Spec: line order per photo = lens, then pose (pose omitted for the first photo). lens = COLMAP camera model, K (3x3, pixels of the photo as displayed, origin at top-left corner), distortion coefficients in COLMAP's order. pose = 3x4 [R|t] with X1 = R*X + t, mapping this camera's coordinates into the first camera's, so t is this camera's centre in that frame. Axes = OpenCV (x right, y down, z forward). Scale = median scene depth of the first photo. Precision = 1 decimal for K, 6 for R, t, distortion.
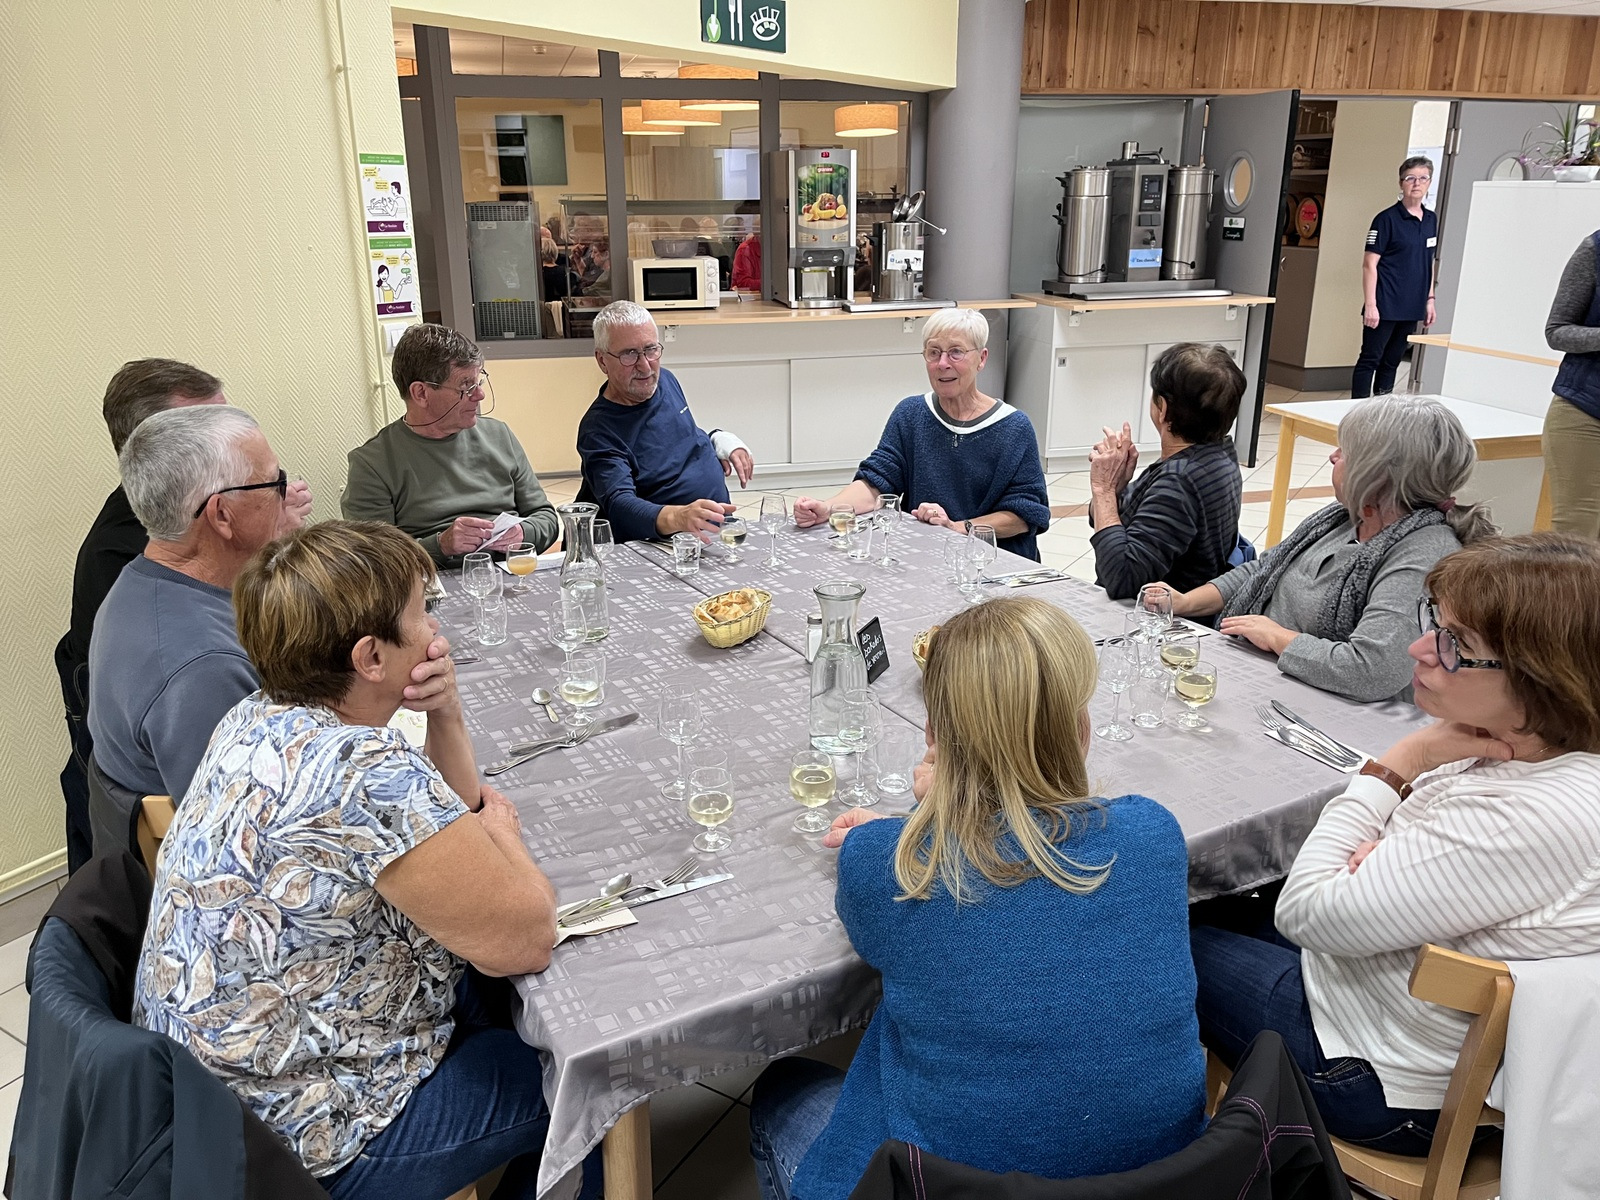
lens RADIAL K [[1217.9, 0, 795.6], [0, 1217.9, 581.1], [0, 0, 1]] dist [0.067076, -0.096311]
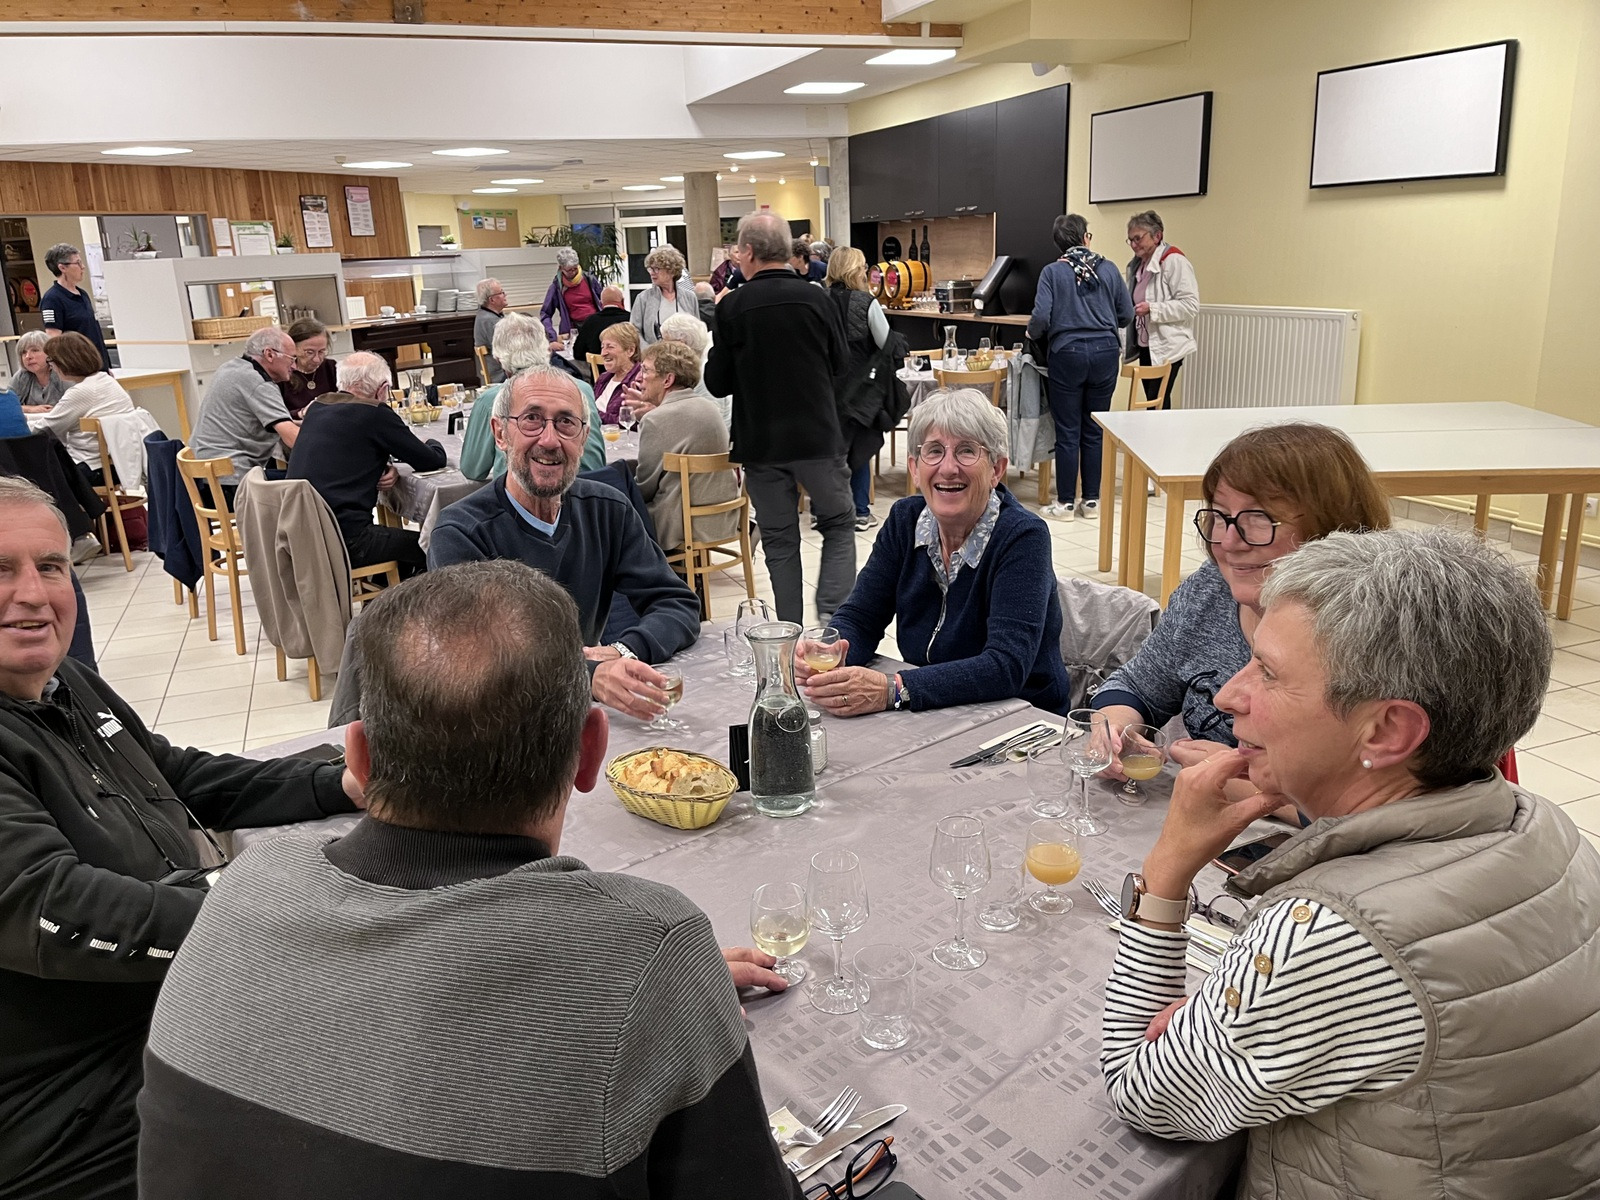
lens RADIAL K [[1217.9, 0, 793.2], [0, 1217.9, 600.2], [0, 0, 1]] dist [0.067076, -0.096311]
pose [[0.612142, -0.236448, 0.754569, -0.293544], [0.276659, 0.957978, 0.075749, 0.264081], [-0.740771, 0.162389, 0.651834, -0.762854]]
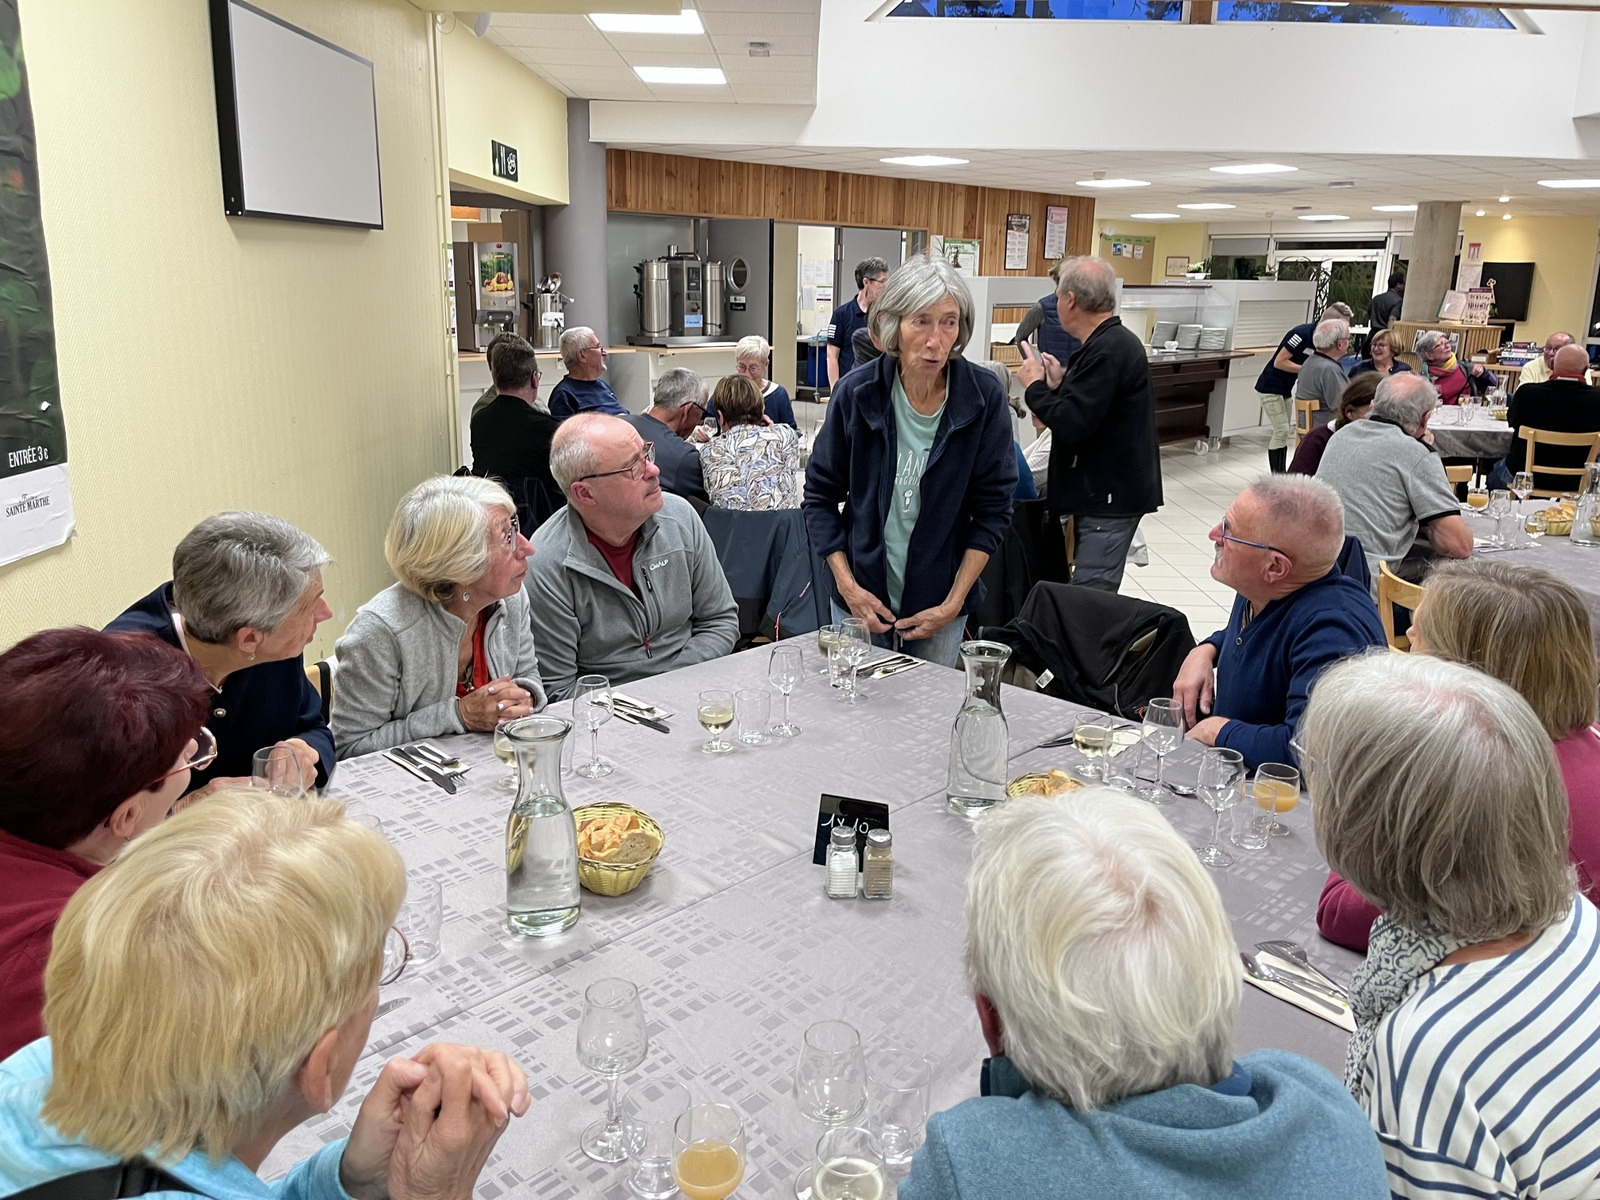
lens RADIAL K [[1217.9, 0, 793.7], [0, 1217.9, 586.5], [0, 0, 1]] dist [0.067076, -0.096311]
pose [[0.859071, -0.104699, 0.501033, -0.407713], [0.136792, 0.990215, -0.027623, 0.123662], [-0.493239, 0.092267, 0.864987, -0.347275]]
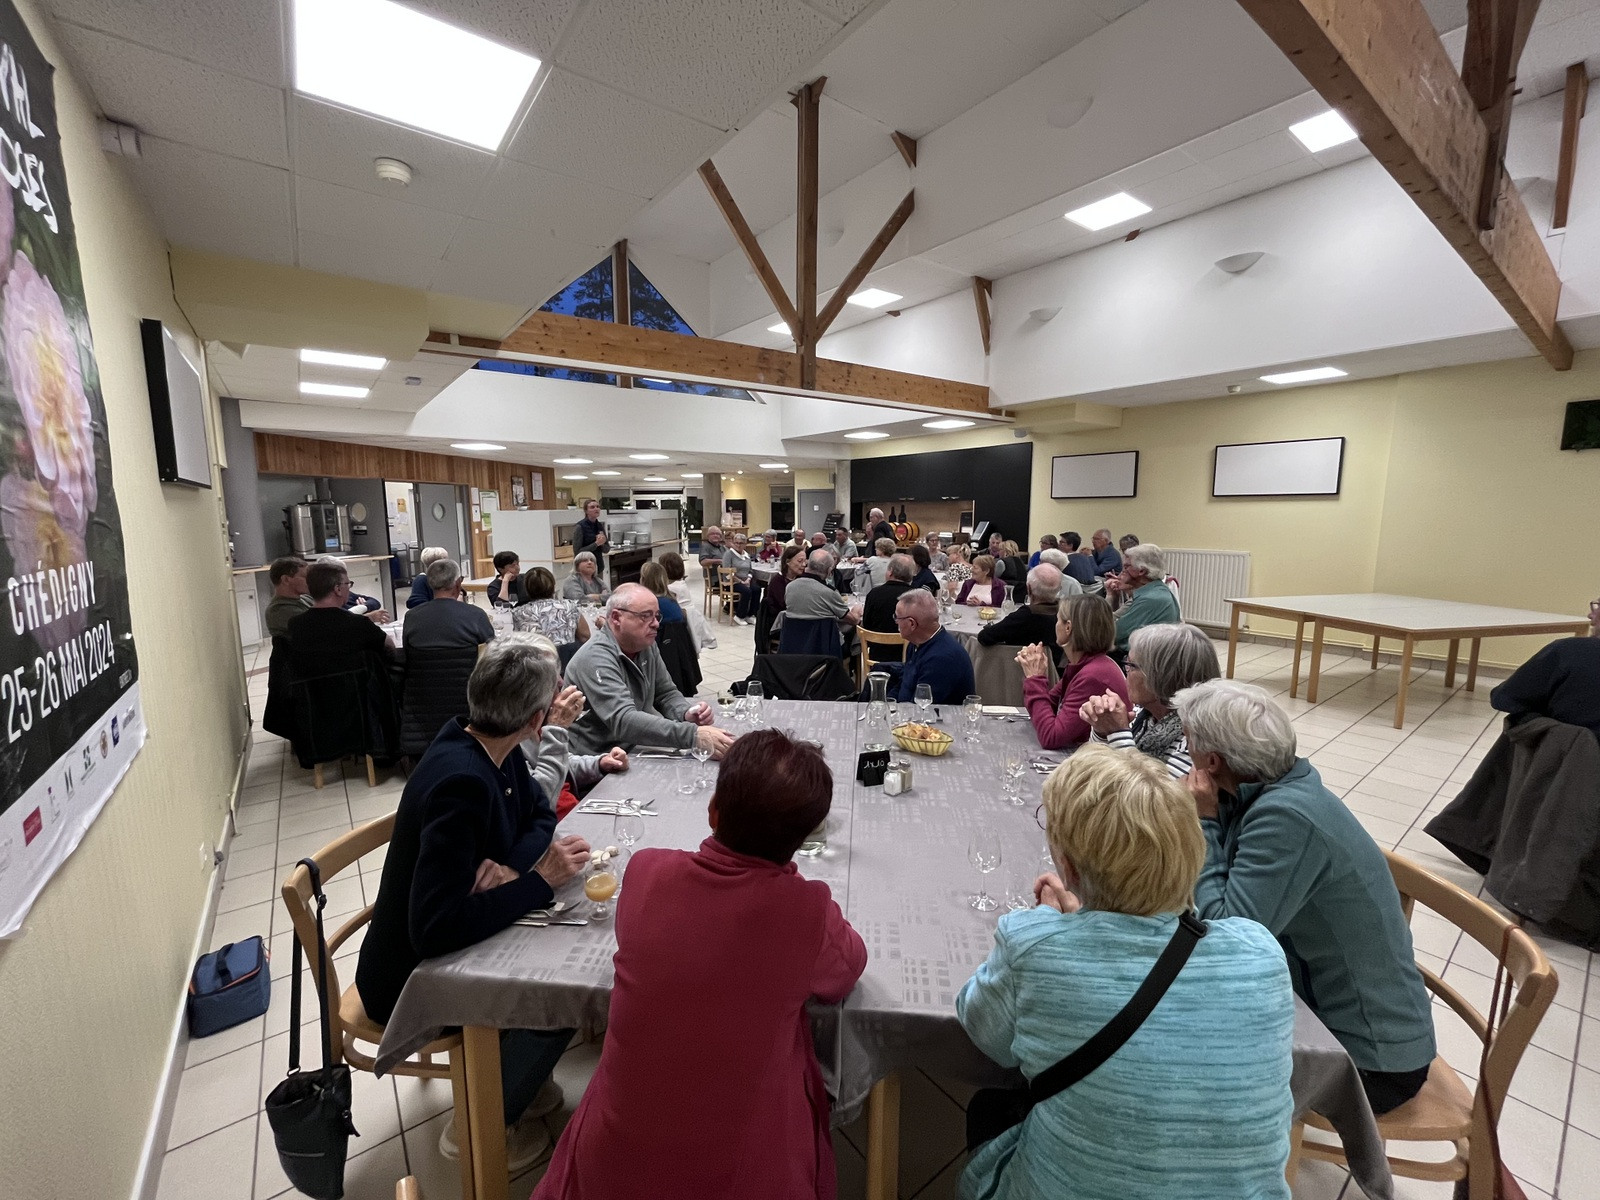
lens RADIAL K [[652.5, 0, 793.8], [0, 652.5, 599.5], [0, 0, 1]] dist [-0.003033, 0.000629]
pose [[0.366749, -0.122911, 0.922165, -0.551046], [0.291789, 0.956414, 0.011430, 0.080906], [-0.883377, 0.264886, 0.386628, -0.222132]]
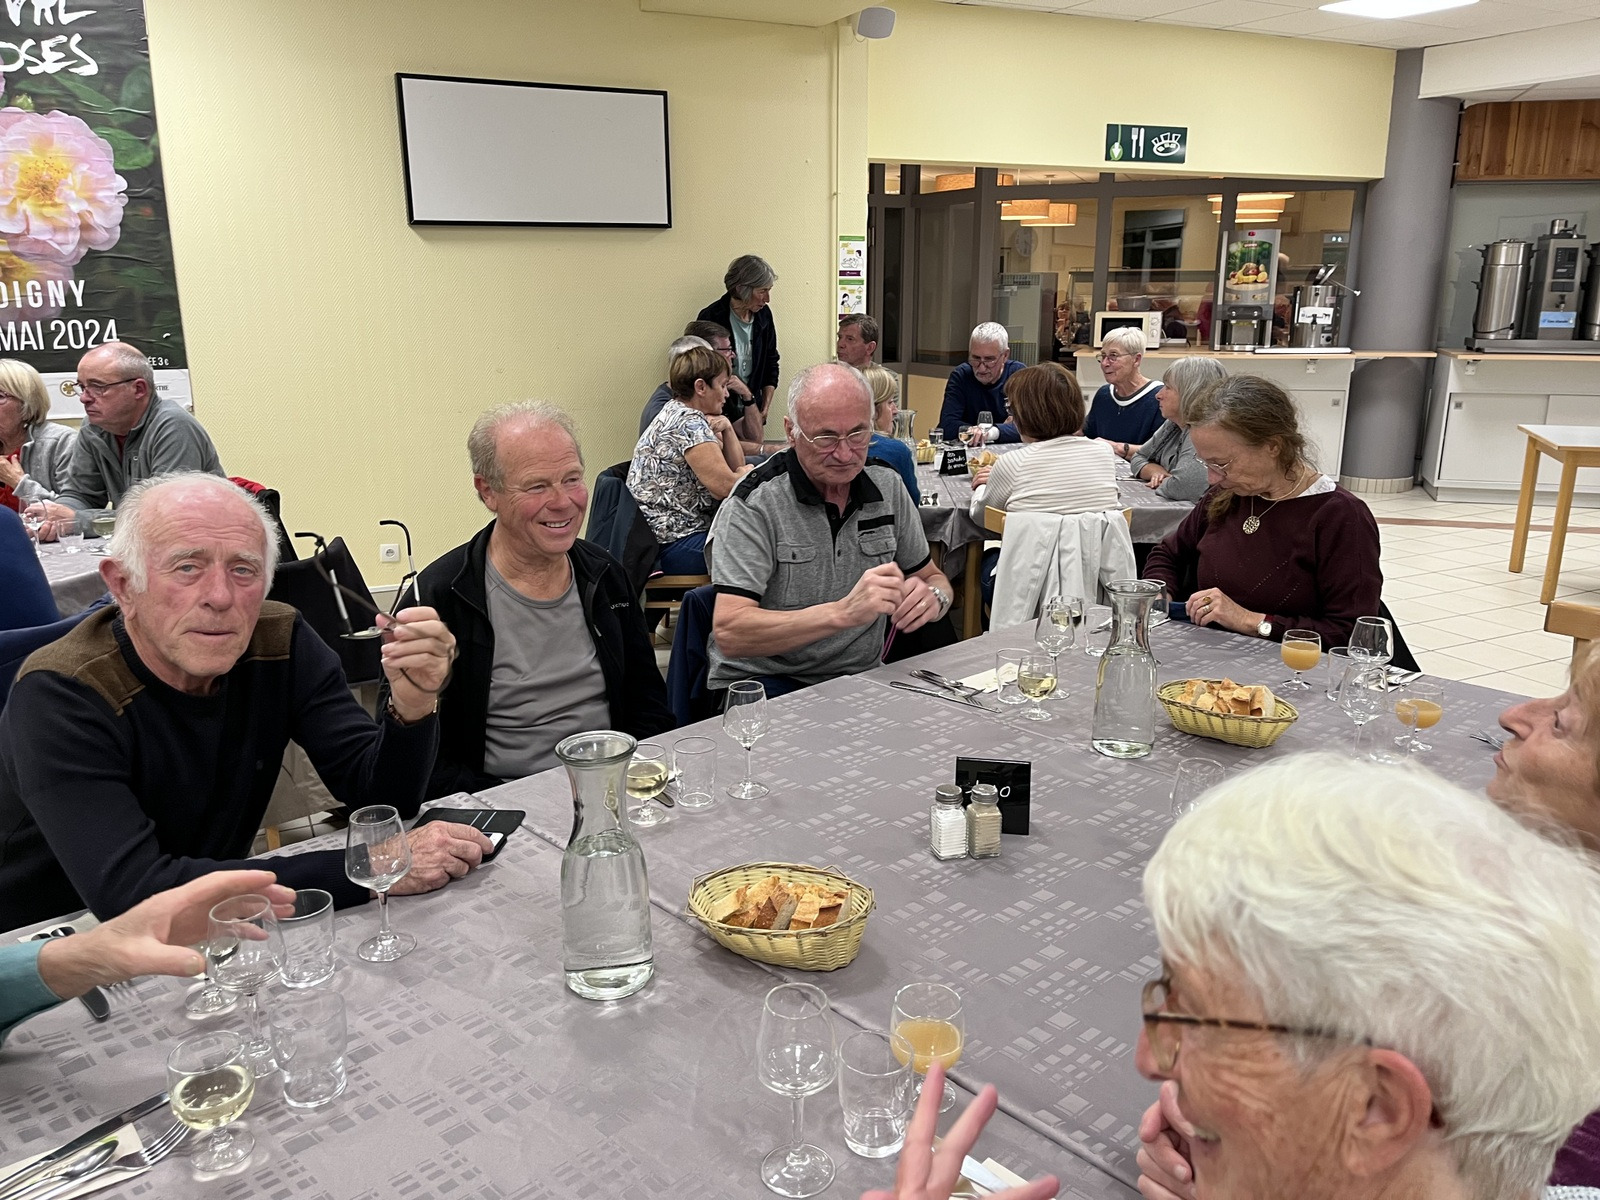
lens RADIAL K [[1217.9, 0, 794.8], [0, 1217.9, 613.9], [0, 0, 1]] dist [0.067076, -0.096311]
pose [[0.843526, 0.141580, -0.518091, 0.322493], [-0.166137, 0.986102, -0.001020, 0.123271], [0.510746, 0.086934, 0.855325, -0.308601]]
